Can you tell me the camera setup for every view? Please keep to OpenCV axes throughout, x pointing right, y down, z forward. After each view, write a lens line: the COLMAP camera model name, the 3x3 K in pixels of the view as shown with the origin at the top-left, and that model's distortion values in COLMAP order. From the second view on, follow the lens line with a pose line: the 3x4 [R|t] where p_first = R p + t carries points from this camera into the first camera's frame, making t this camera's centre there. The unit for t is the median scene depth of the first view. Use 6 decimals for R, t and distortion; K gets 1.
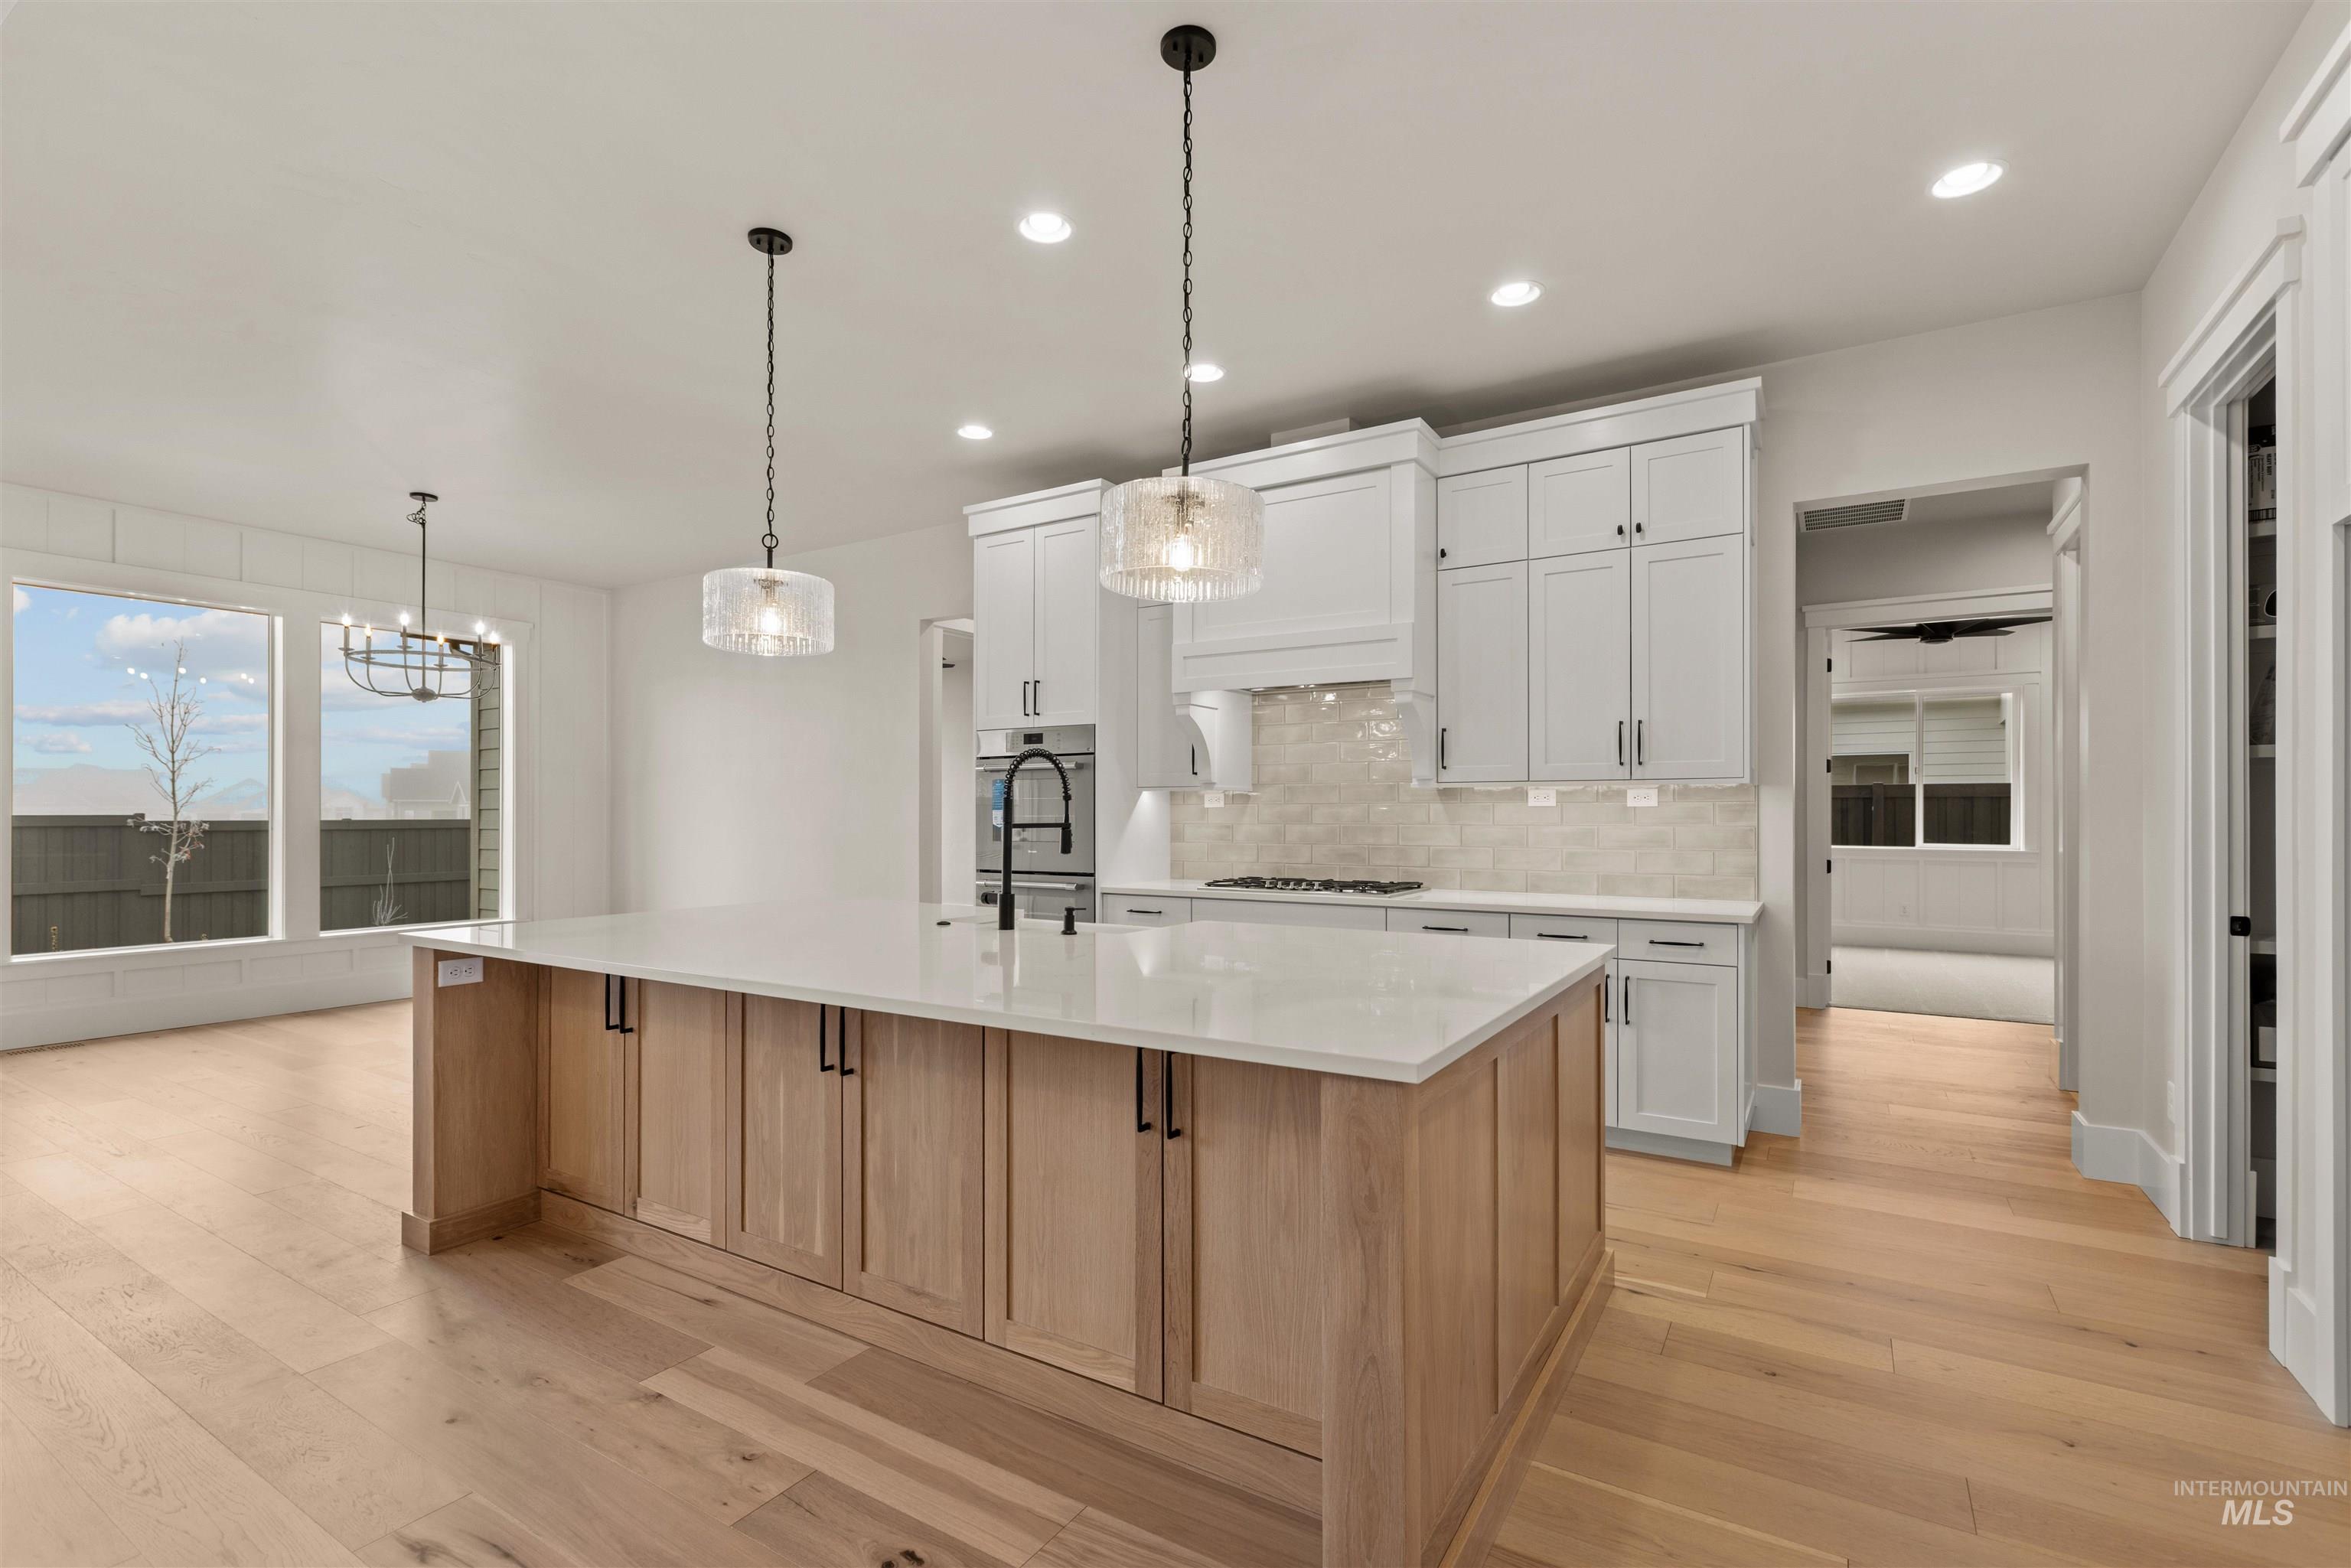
lens RADIAL K [[1072.2, 0, 1237.5], [0, 1072.2, 807.0], [0, 0, 1]] dist [0.001164, -0.001617]
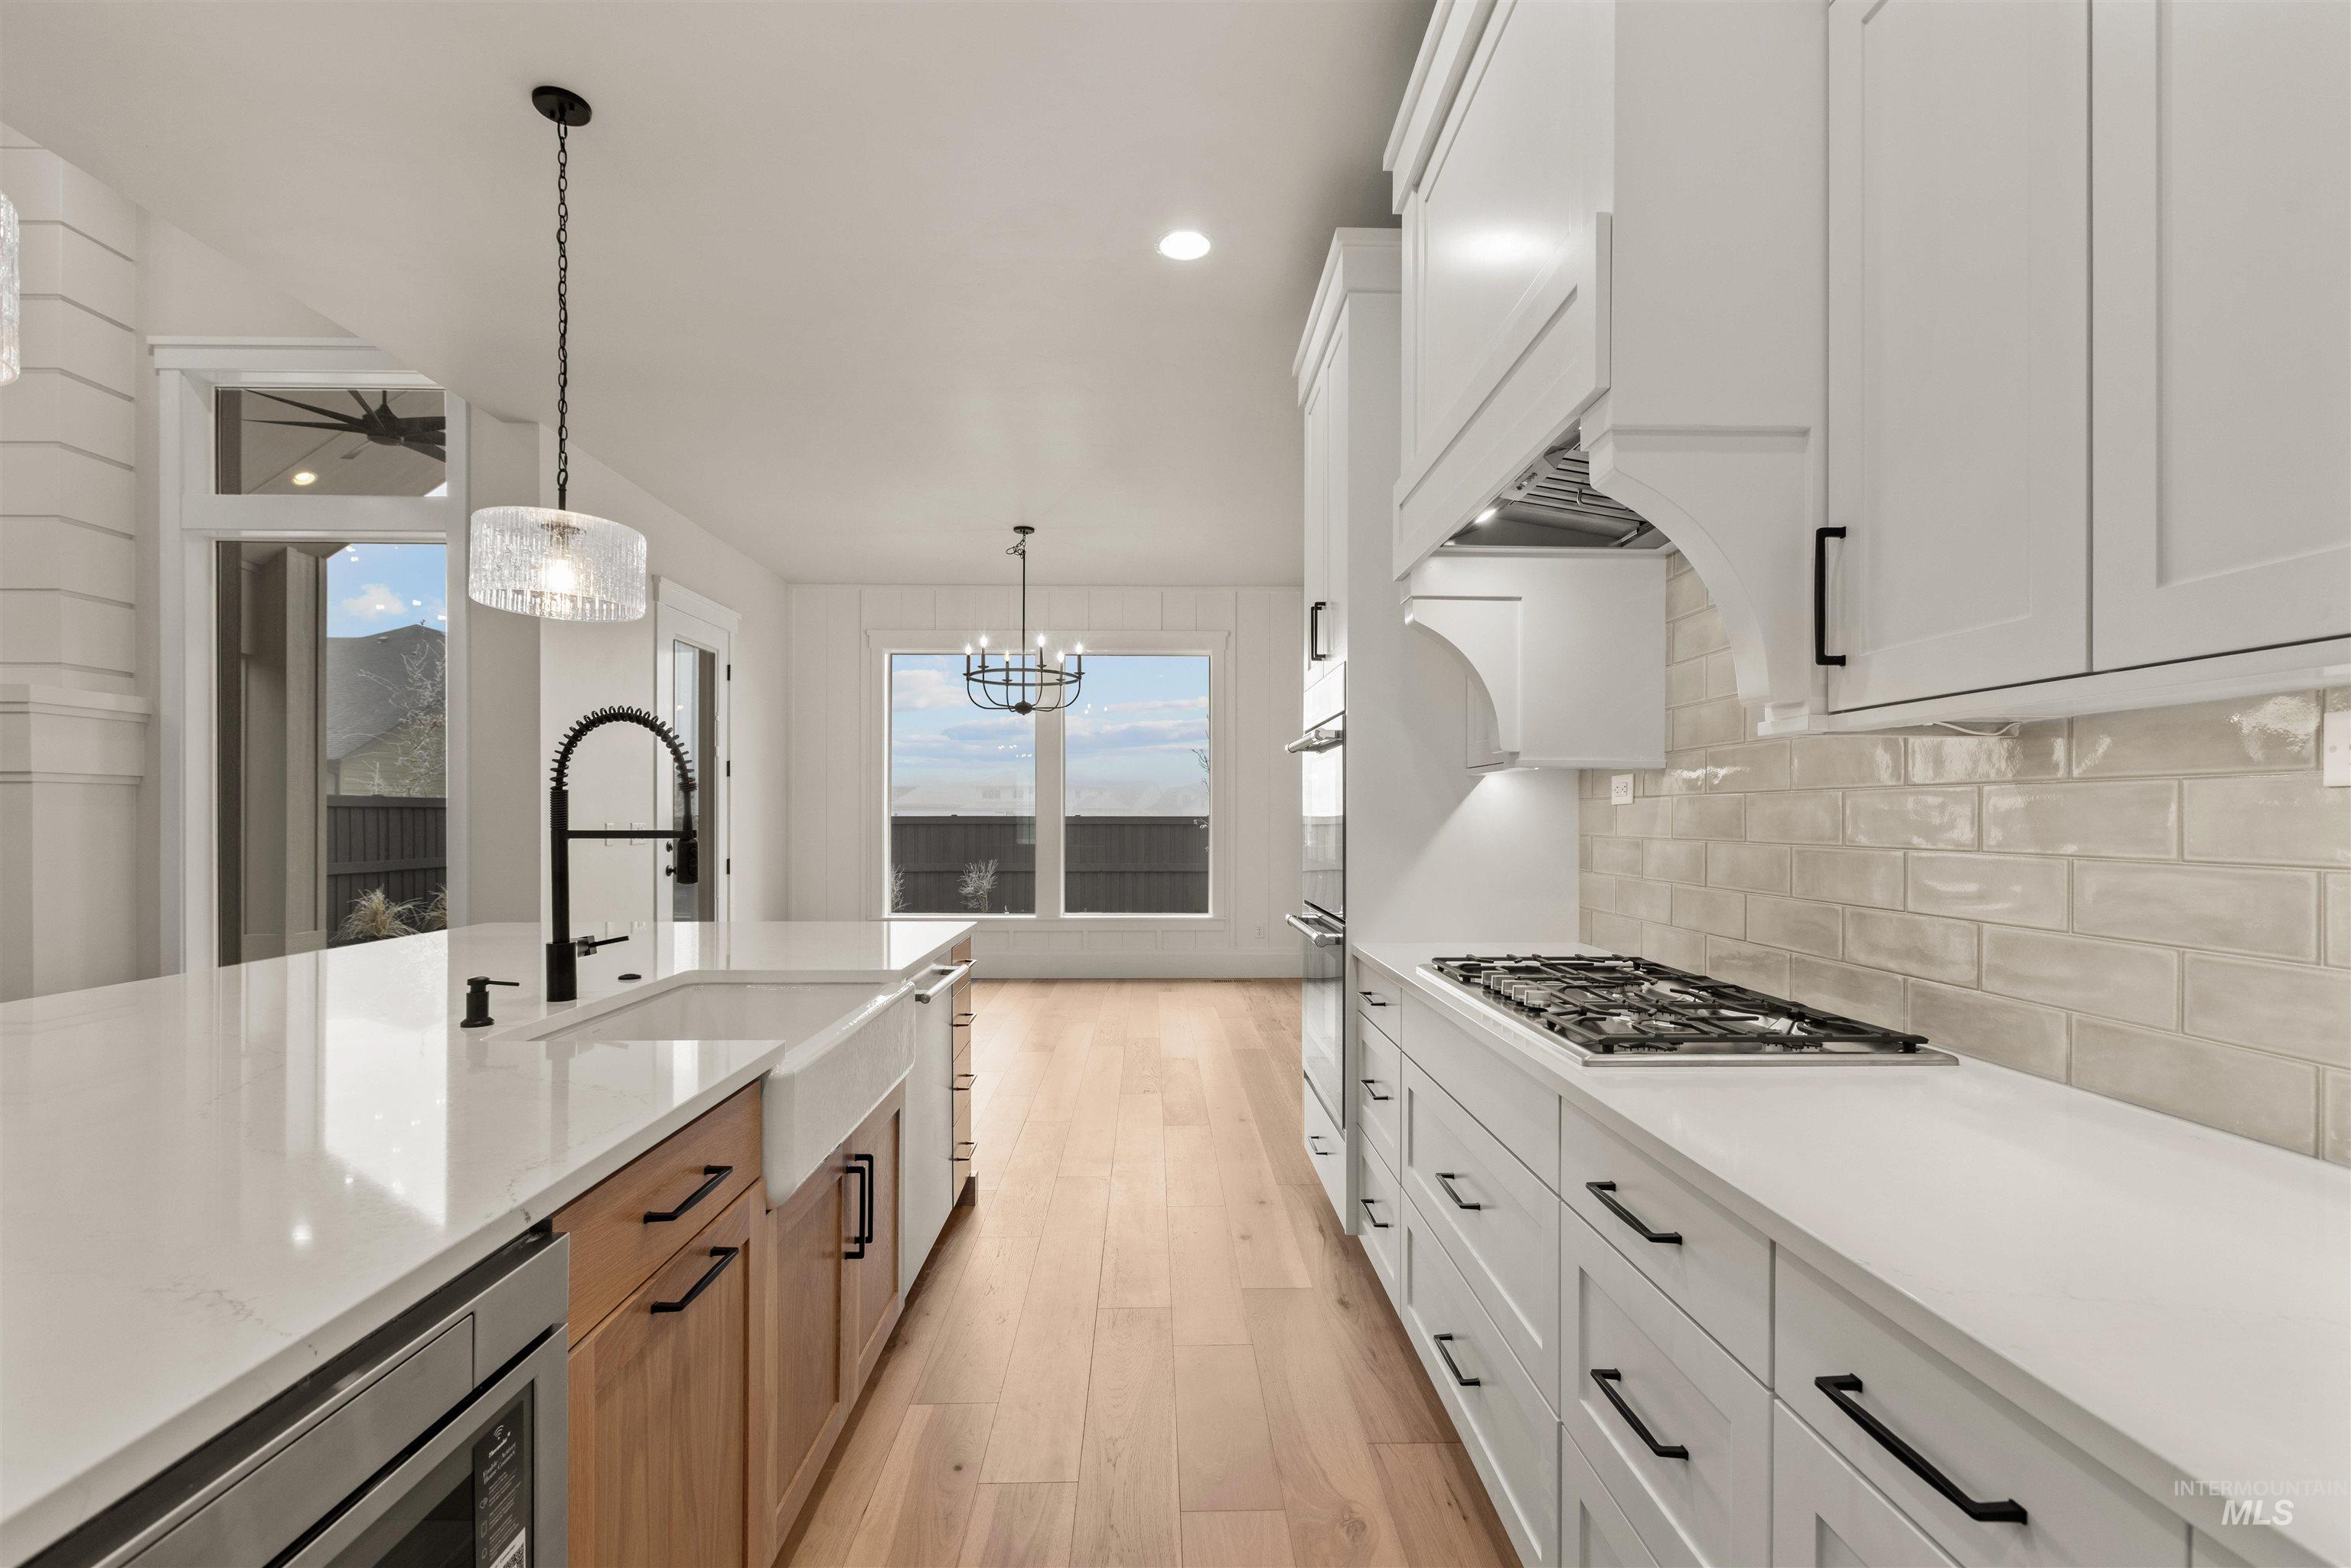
lens RADIAL K [[1072.2, 0, 1148.6], [0, 1072.2, 829.0], [0, 0, 1]] dist [0.001164, -0.001617]
pose [[0.507448, 0.013407, -0.861578, 0.360443], [0.002397, 0.999853, 0.016970, 0.003974], [0.861679, -0.010677, 0.507342, 0.713830]]
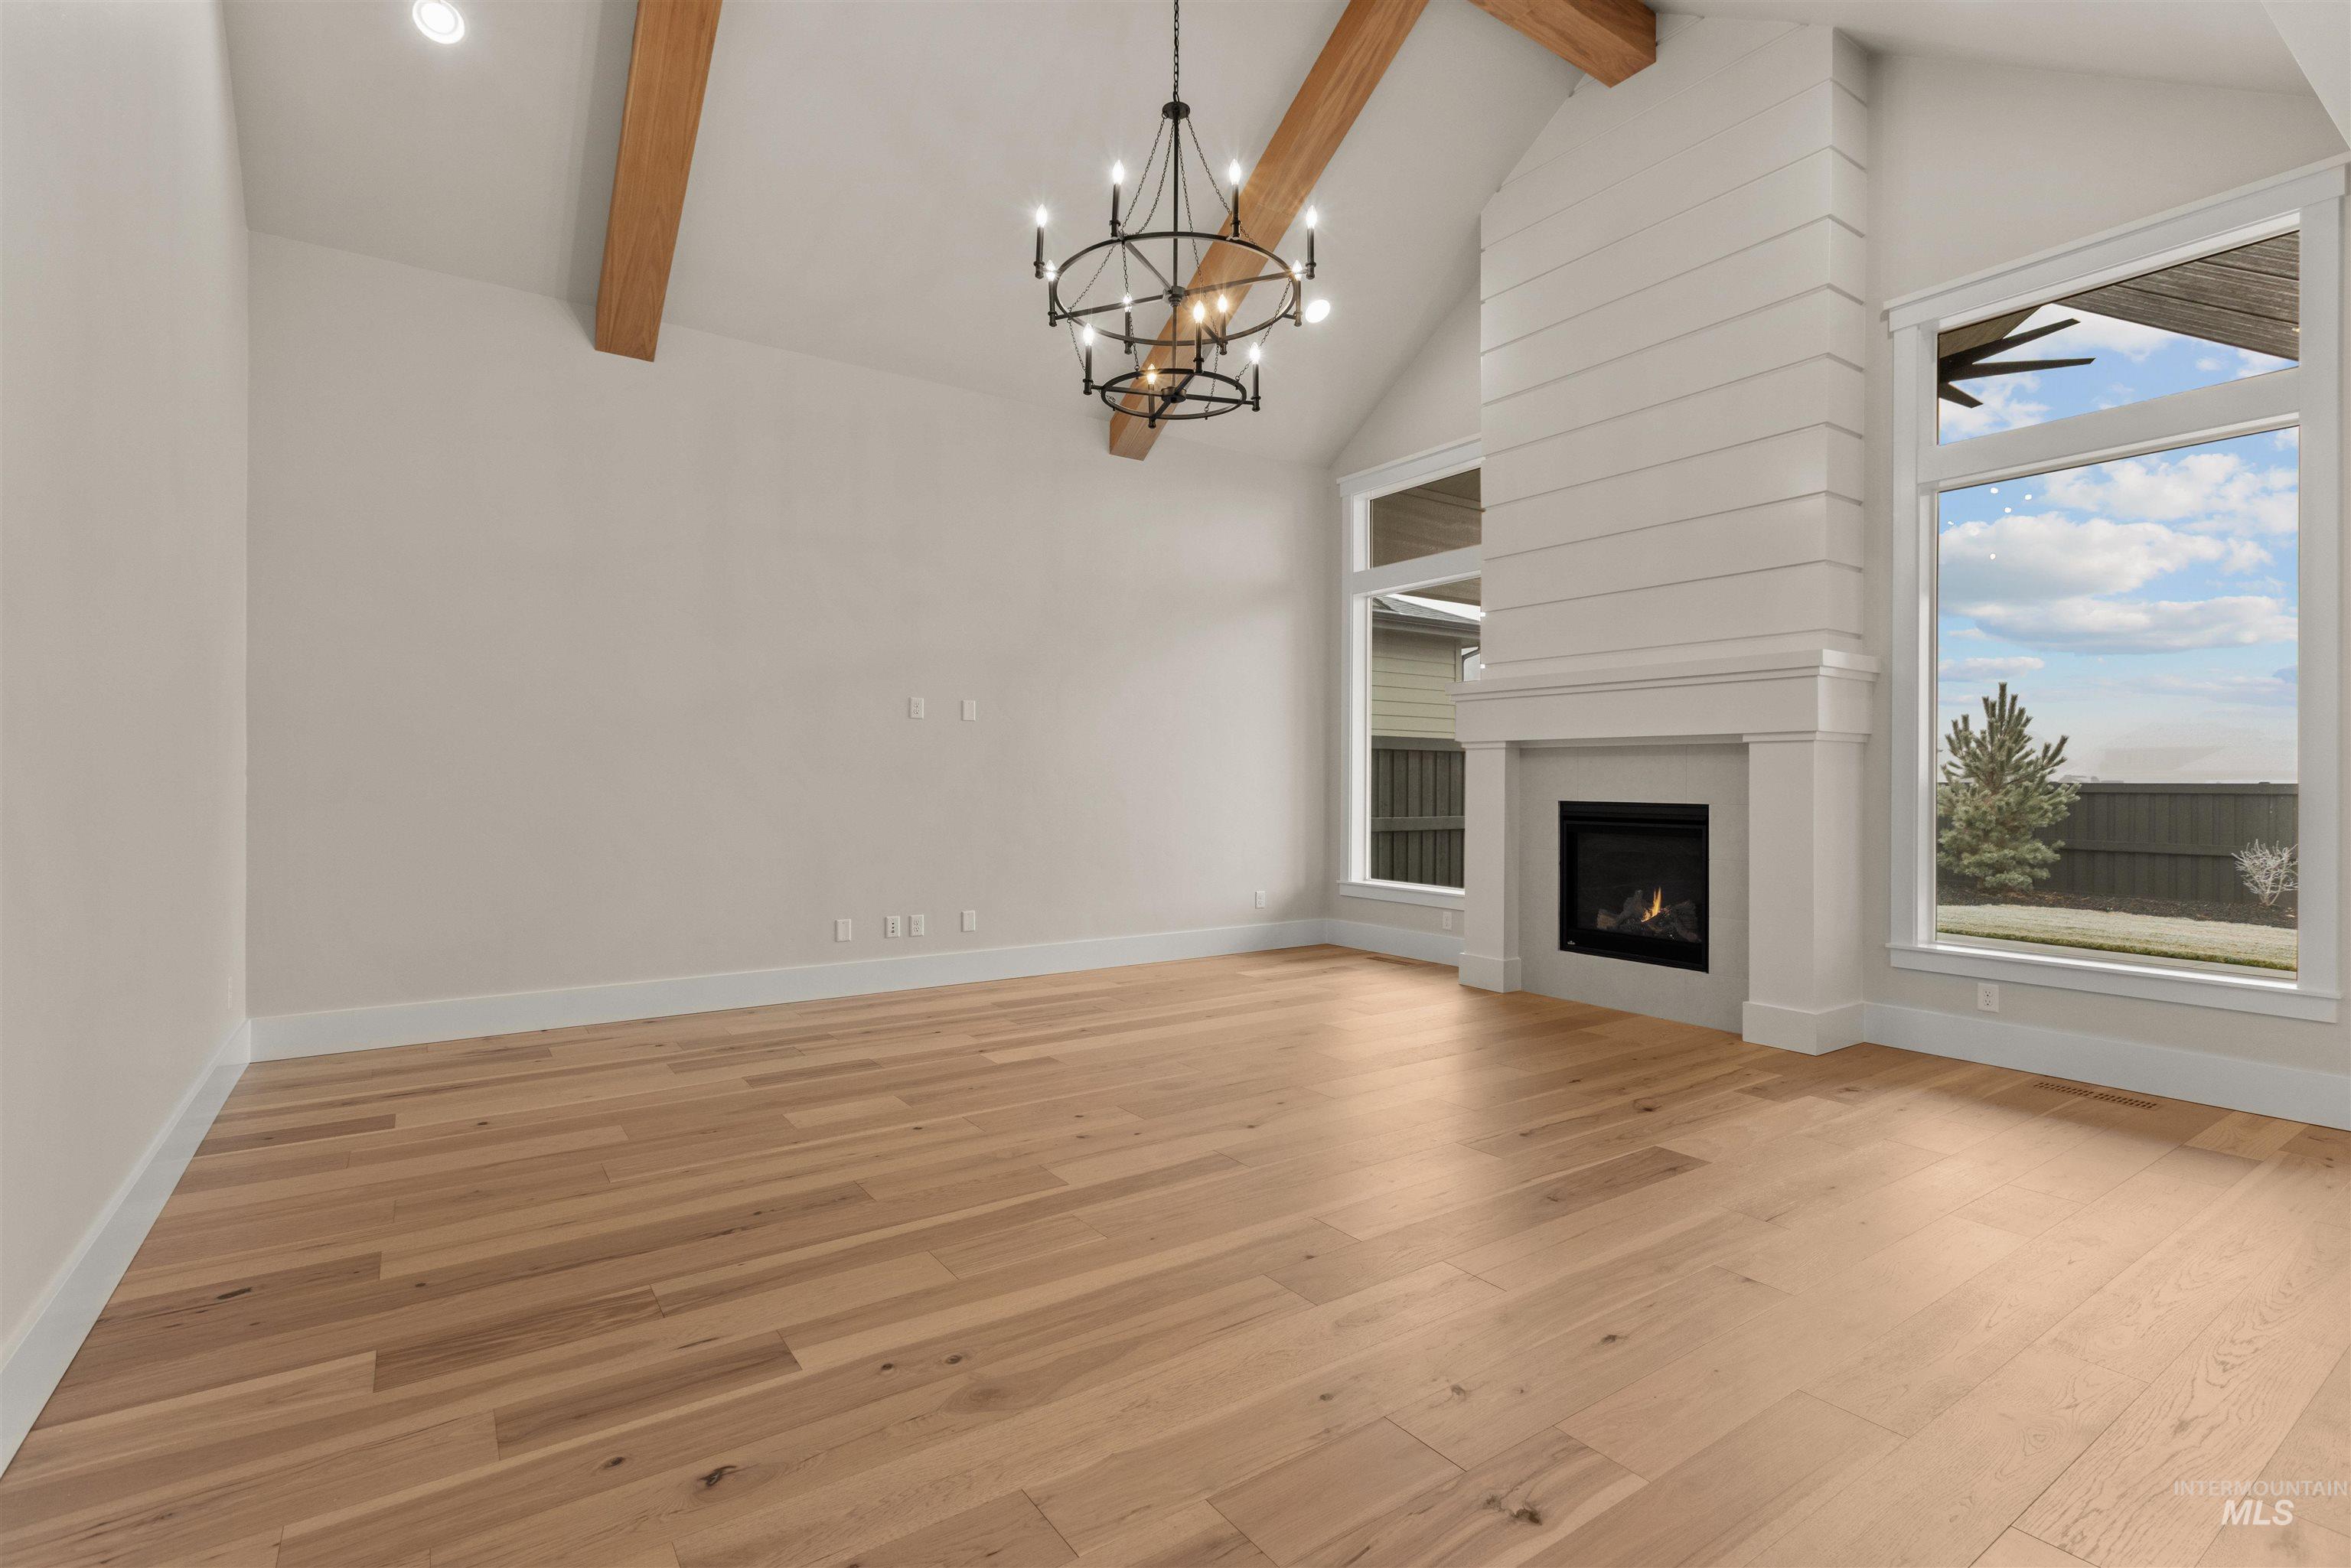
lens RADIAL K [[1072.2, 0, 1197.1], [0, 1072.2, 763.6], [0, 0, 1]] dist [0.001164, -0.001617]
pose [[-0.426595, -0.014199, -0.904331, 0.196267], [0.000458, 0.999873, -0.015916, 0.014701], [0.904443, -0.007204, -0.426534, 0.207677]]
